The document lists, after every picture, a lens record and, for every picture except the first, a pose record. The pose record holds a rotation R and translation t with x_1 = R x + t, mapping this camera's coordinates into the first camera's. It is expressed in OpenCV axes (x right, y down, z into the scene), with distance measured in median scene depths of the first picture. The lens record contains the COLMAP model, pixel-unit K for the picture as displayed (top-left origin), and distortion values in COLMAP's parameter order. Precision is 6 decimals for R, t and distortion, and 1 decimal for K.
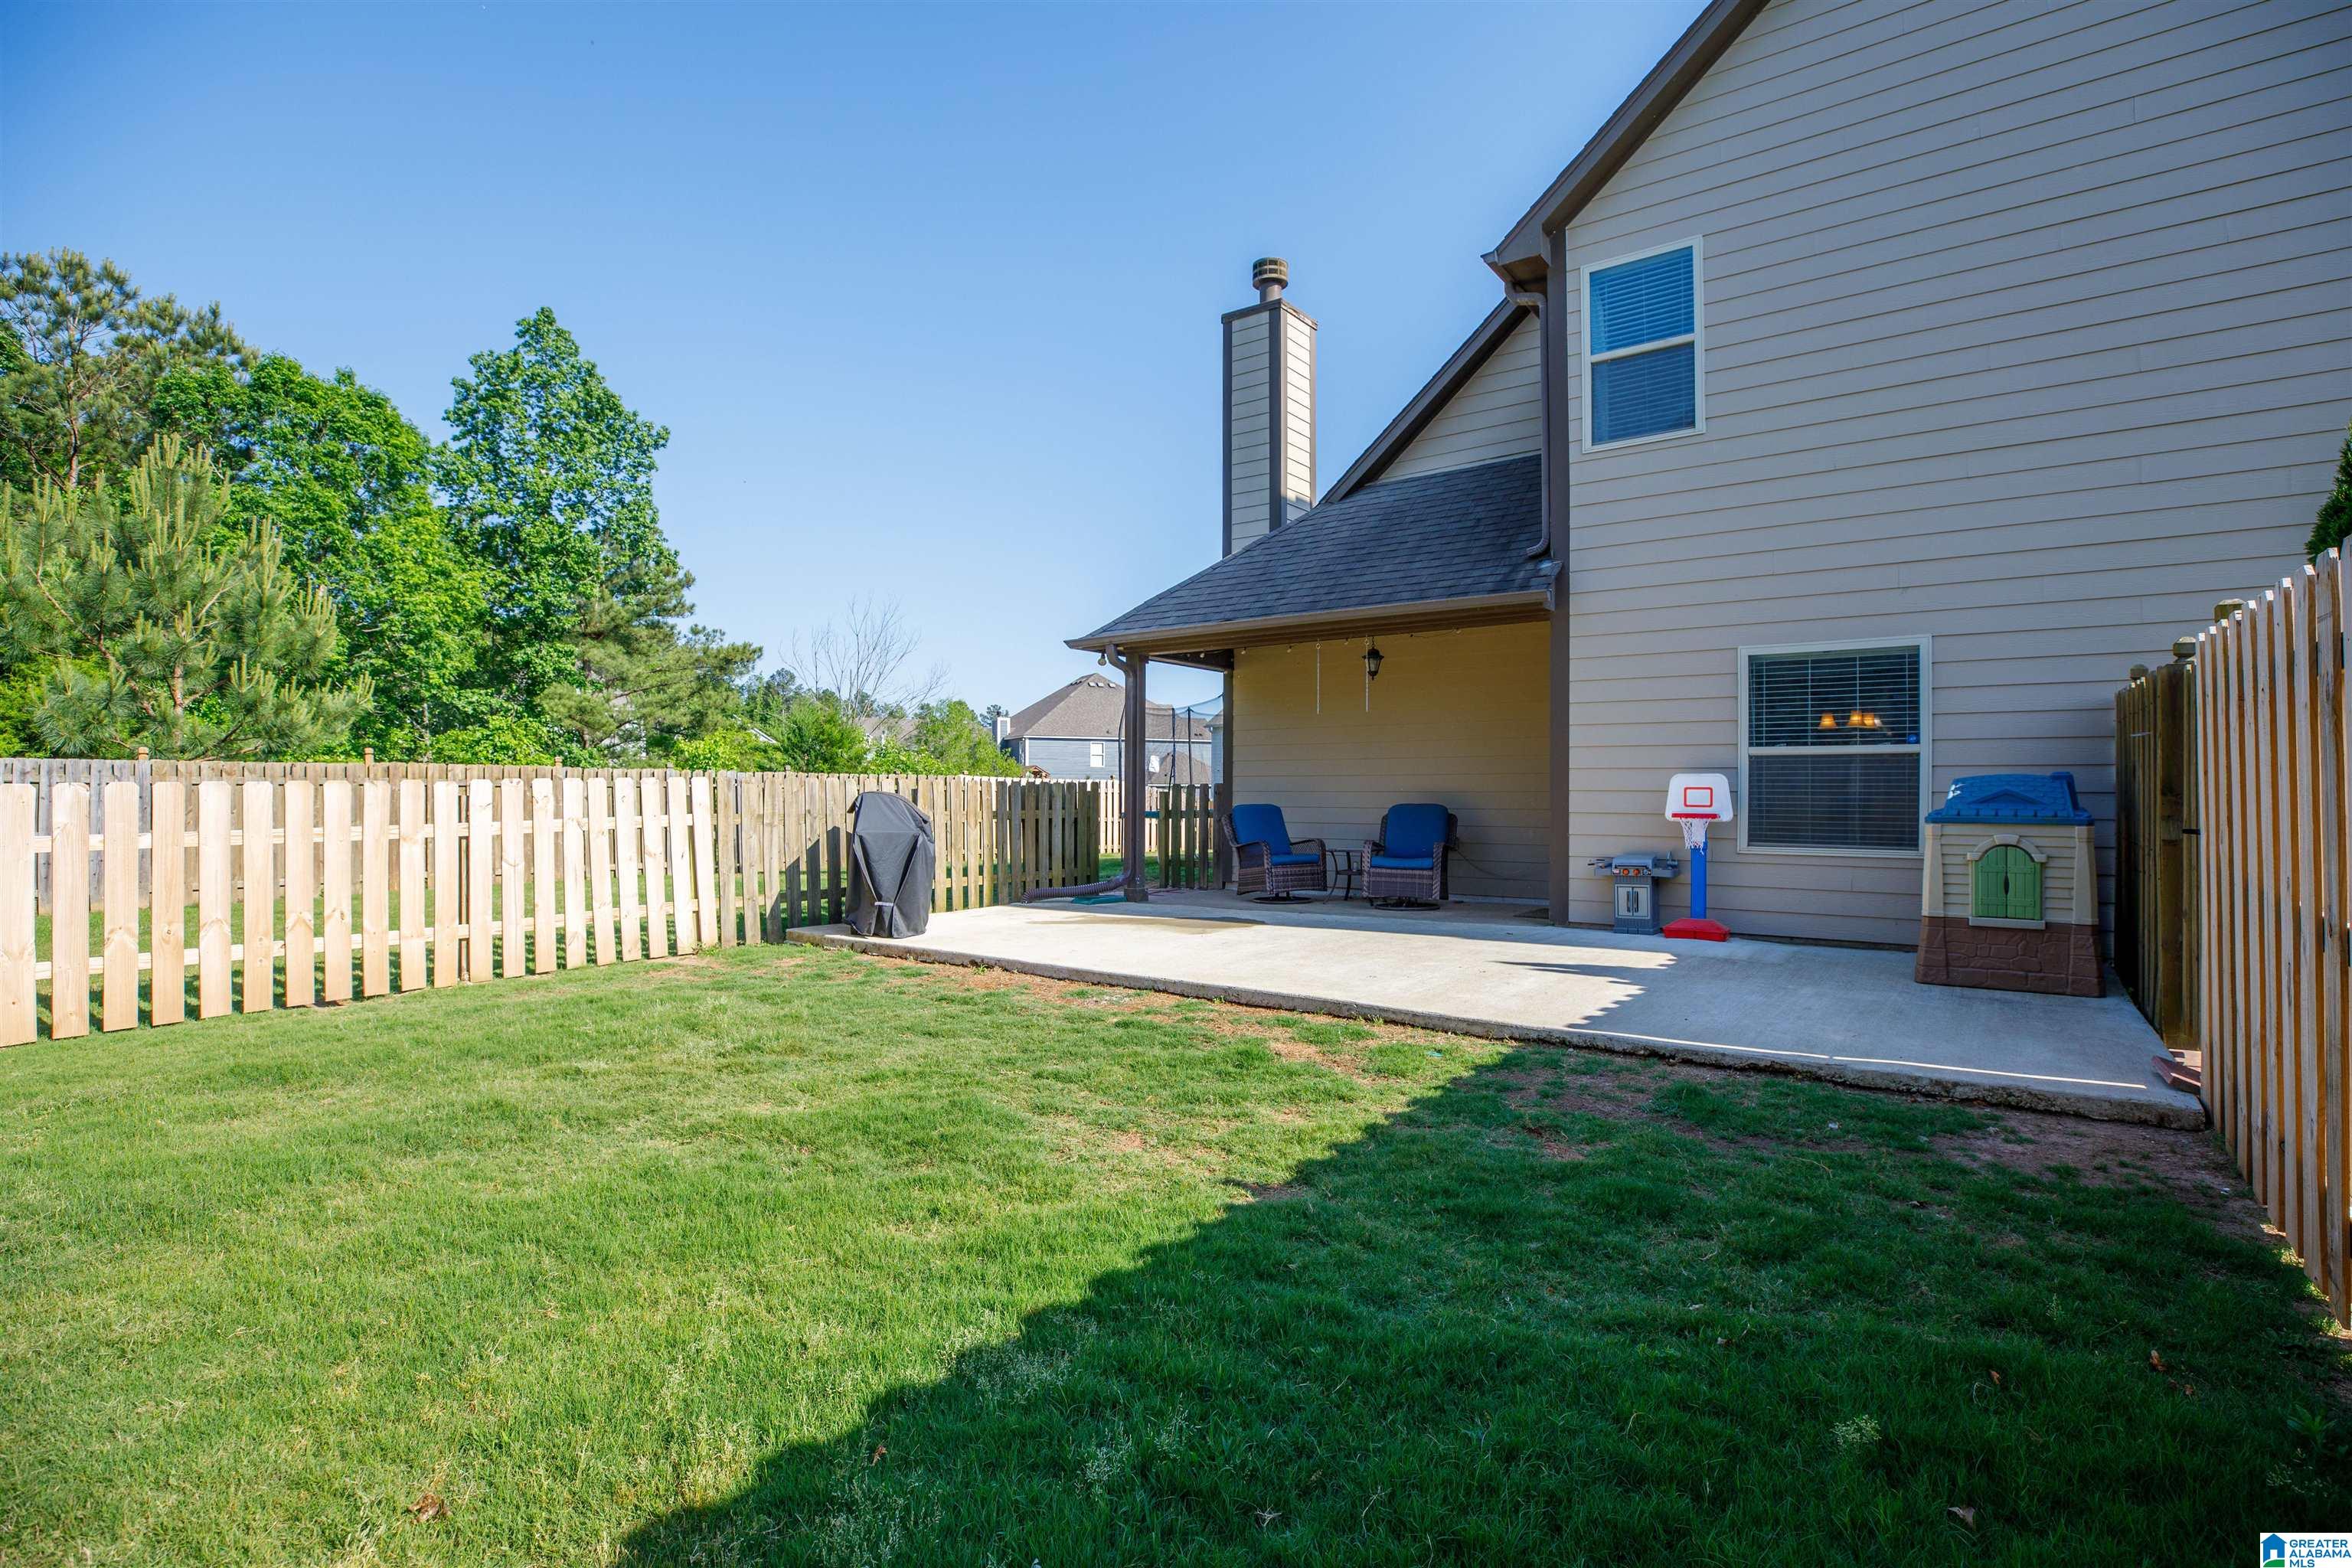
lens RADIAL K [[1083.3, 0, 1203.6], [0, 1083.3, 789.1], [0, 0, 1]] dist [-0.030402, 0.005135]
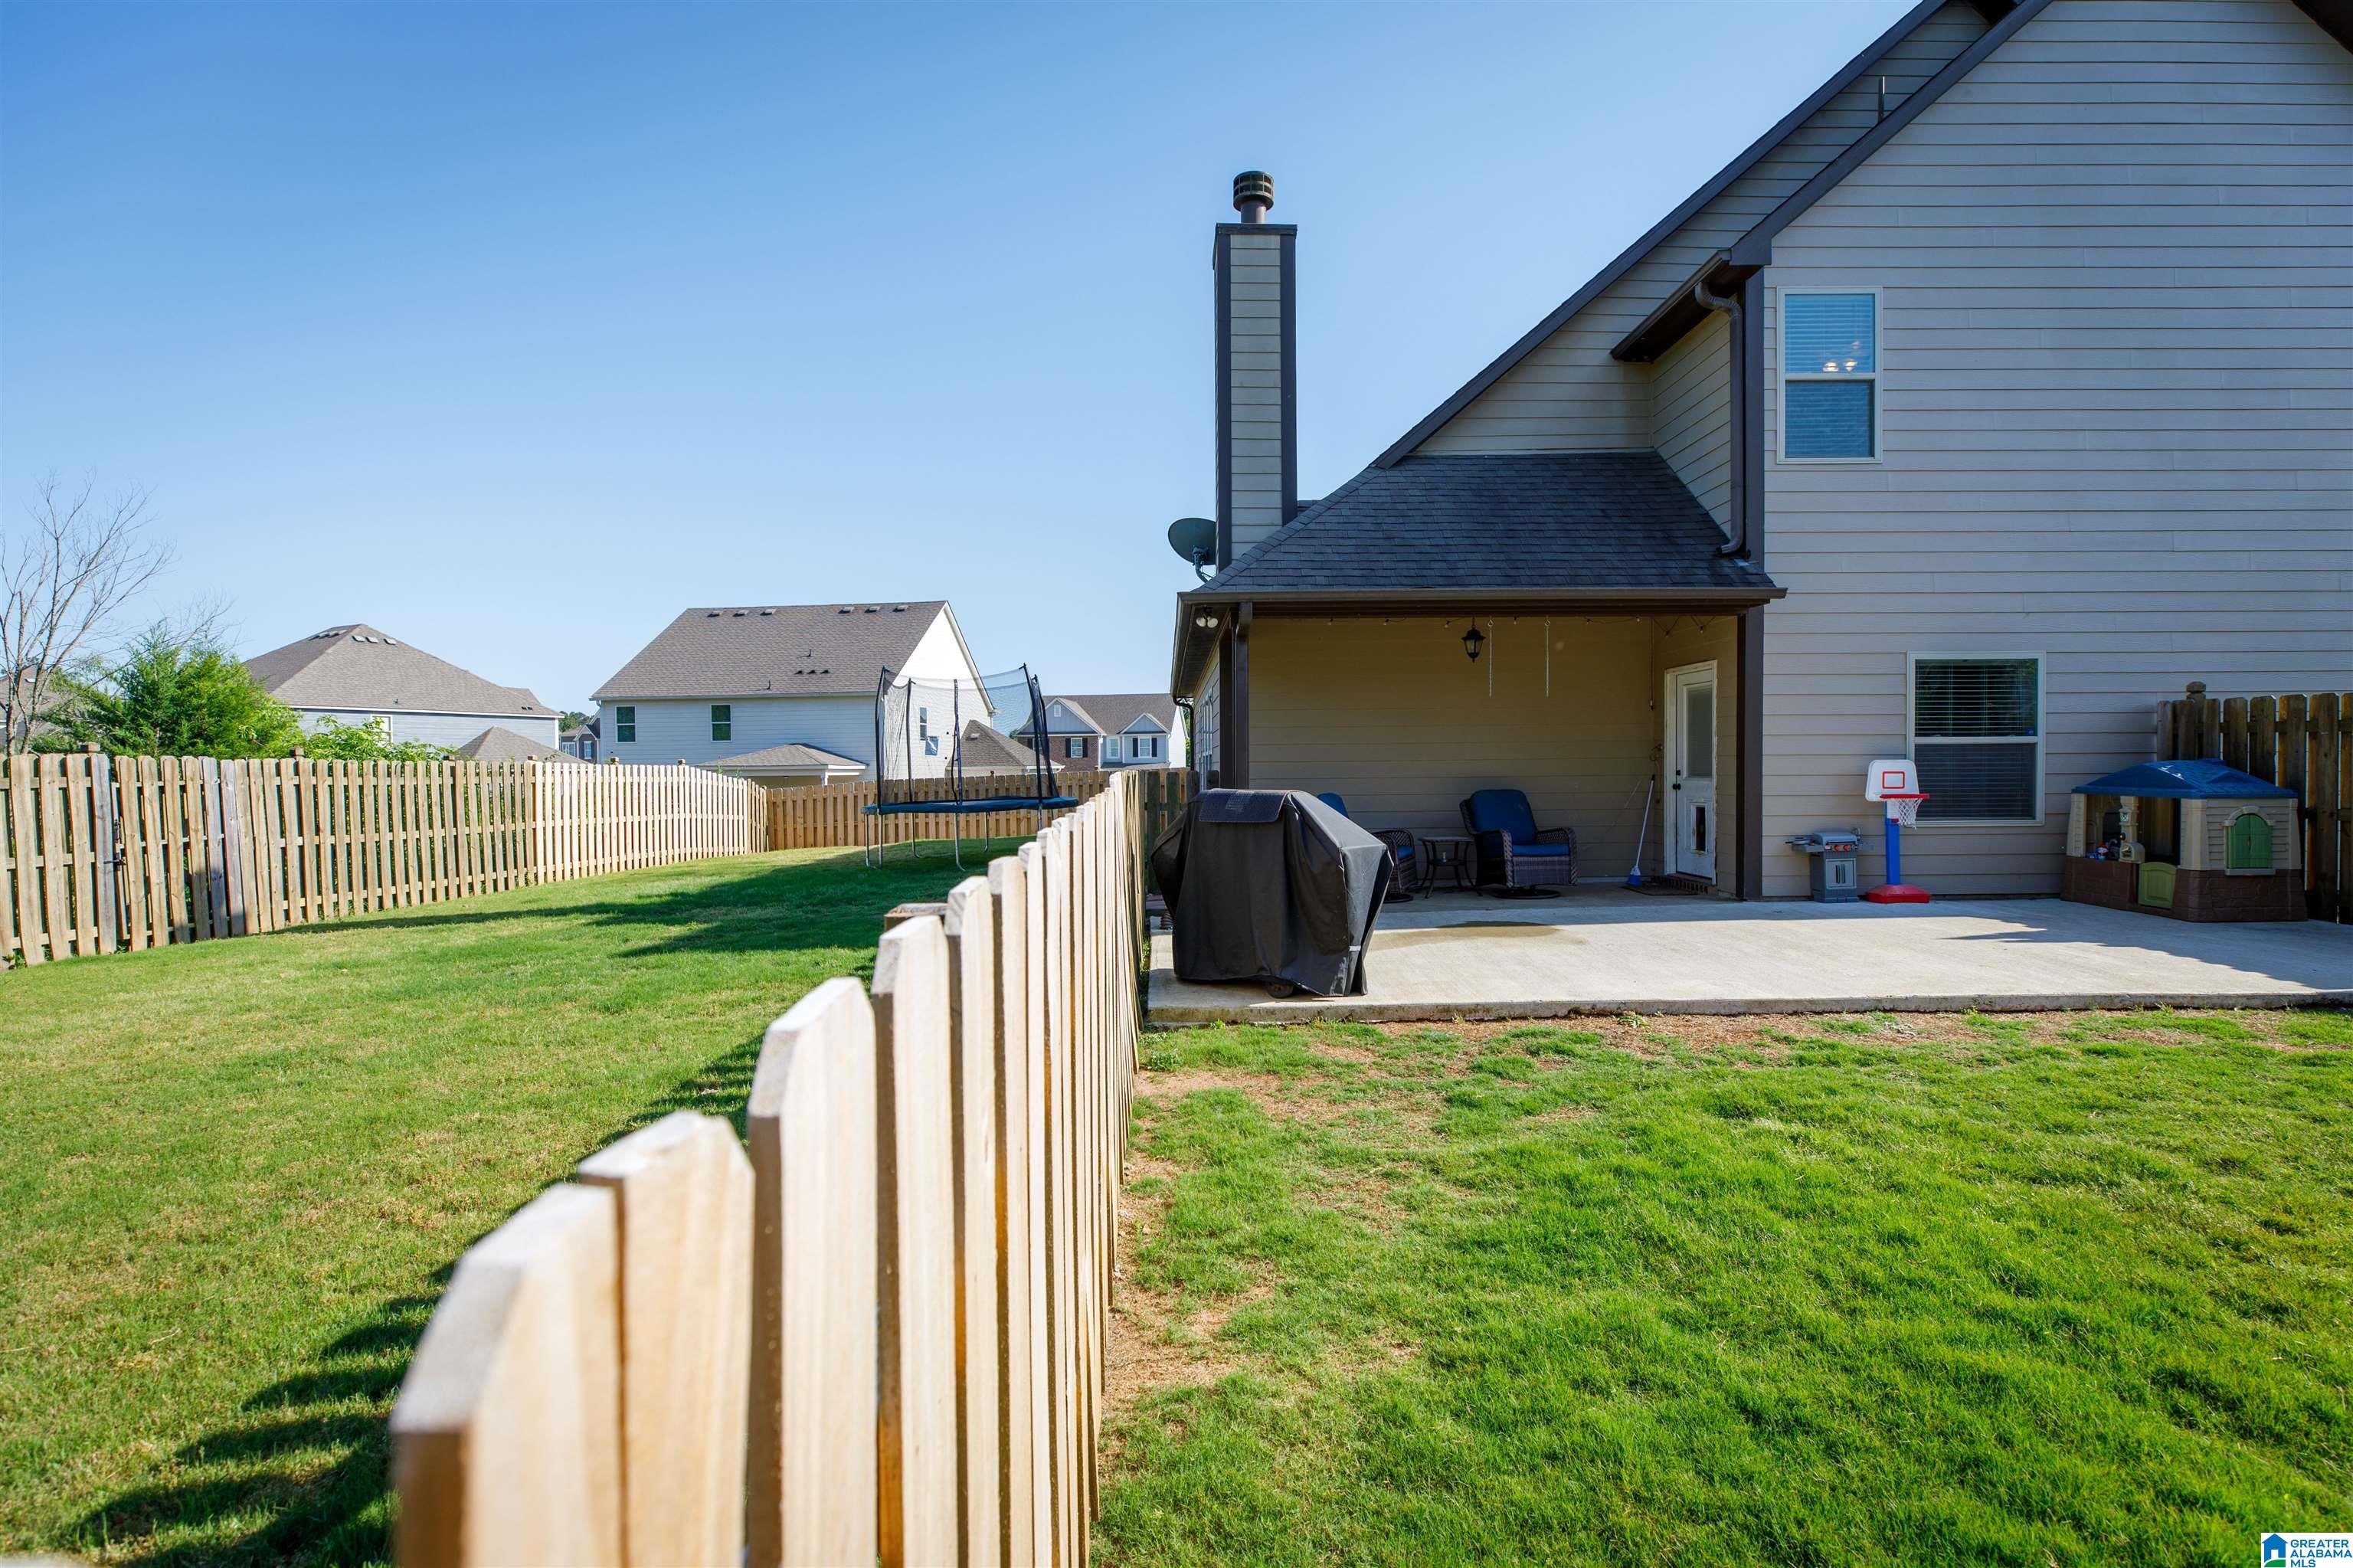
lens RADIAL K [[1051.2, 0, 1230.7], [0, 1051.2, 793.7], [0, 0, 1]] dist [0.006343, -0.001050]
pose [[0.803759, -0.027077, 0.594338, -0.235883], [0.011113, 0.999473, 0.030506, -0.006149], [-0.594851, -0.017915, 0.803637, 0.152458]]
